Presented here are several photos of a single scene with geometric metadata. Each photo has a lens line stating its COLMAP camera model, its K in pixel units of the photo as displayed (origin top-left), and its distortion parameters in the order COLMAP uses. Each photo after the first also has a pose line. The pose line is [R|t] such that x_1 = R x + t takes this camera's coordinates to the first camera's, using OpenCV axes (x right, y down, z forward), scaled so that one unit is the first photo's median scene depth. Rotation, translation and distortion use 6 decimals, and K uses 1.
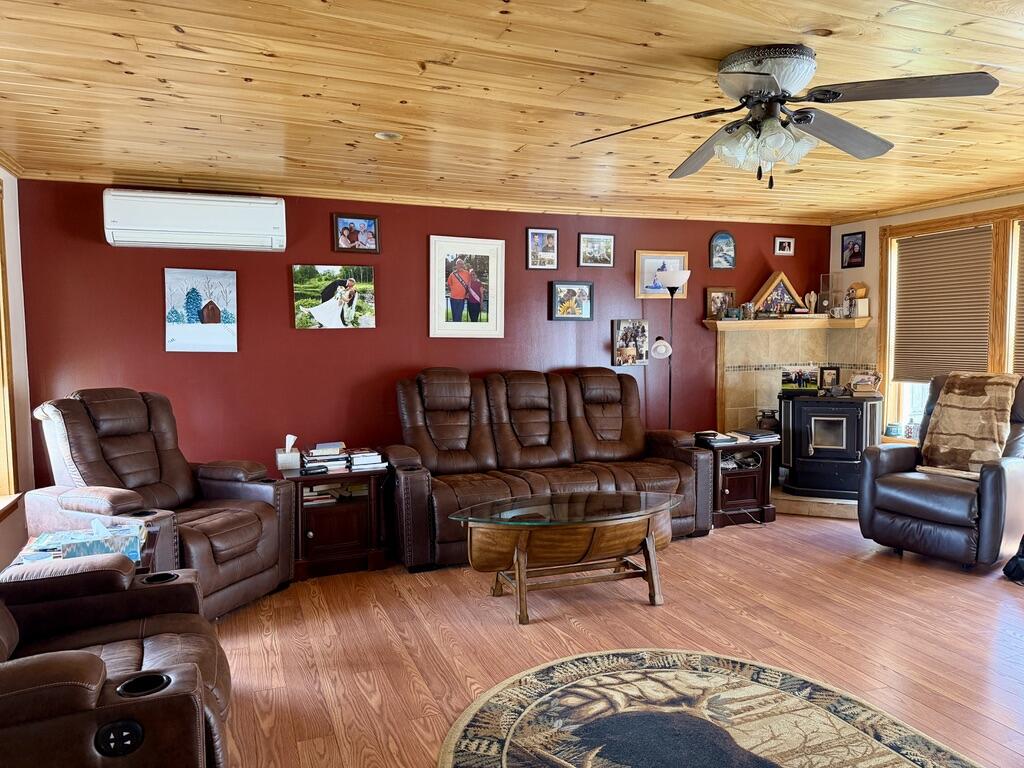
lens RADIAL K [[724.5, 0, 506.2], [0, 724.5, 393.3], [0, 0, 1]] dist [0.075148, -0.094164]
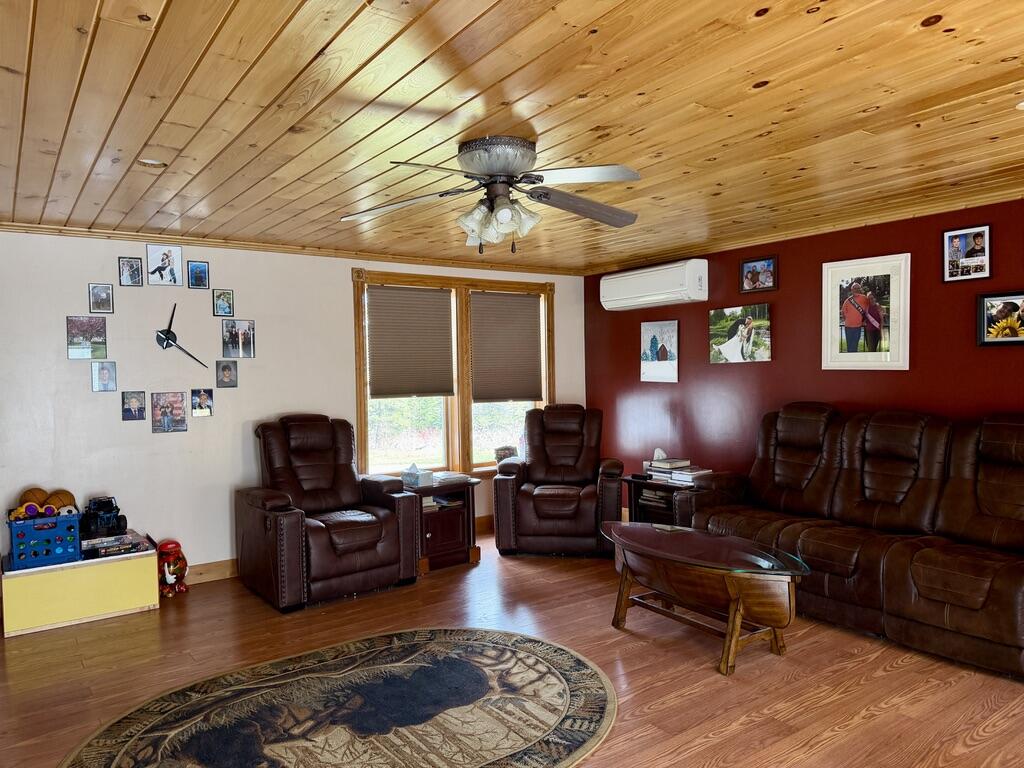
lens RADIAL K [[724.5, 0, 503.8], [0, 724.5, 389.7], [0, 0, 1]] dist [0.075148, -0.094164]
pose [[0.227865, 0.026966, -0.973319, 0.810789], [-0.057440, 0.998248, 0.014210, -0.044428], [0.971997, 0.052670, 0.229015, 0.411798]]
